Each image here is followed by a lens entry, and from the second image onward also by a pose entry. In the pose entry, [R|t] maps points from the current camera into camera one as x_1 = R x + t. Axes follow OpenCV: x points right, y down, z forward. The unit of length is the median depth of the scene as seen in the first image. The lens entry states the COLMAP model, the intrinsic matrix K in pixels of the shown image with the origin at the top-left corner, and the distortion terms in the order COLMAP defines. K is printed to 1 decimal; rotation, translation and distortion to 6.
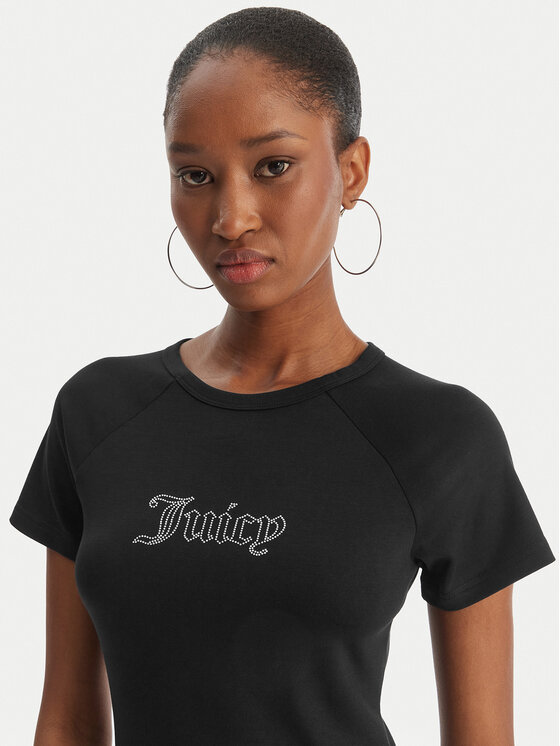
lens RADIAL K [[636.6, 0, 280.0], [0, 636.6, 373.0], [0, 0, 1]] dist [0.019792, -0.004616]
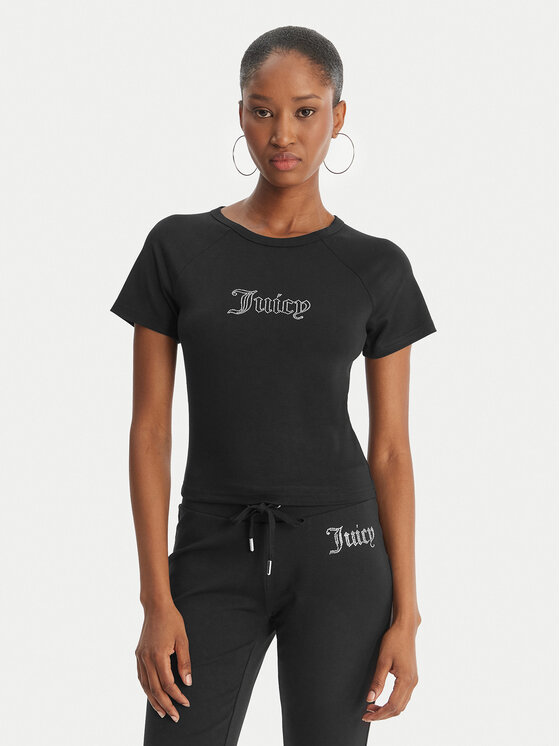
lens RADIAL K [[1231.0, 0, 280.0], [0, 1231.0, 373.0], [0, 0, 1]] dist [-0.191245, 0.107502]
pose [[0.907119, 0.026915, 0.420014, -1.508410], [-0.014104, 0.999337, -0.033576, 0.539394], [-0.420639, 0.024533, 0.906896, -2.112428]]
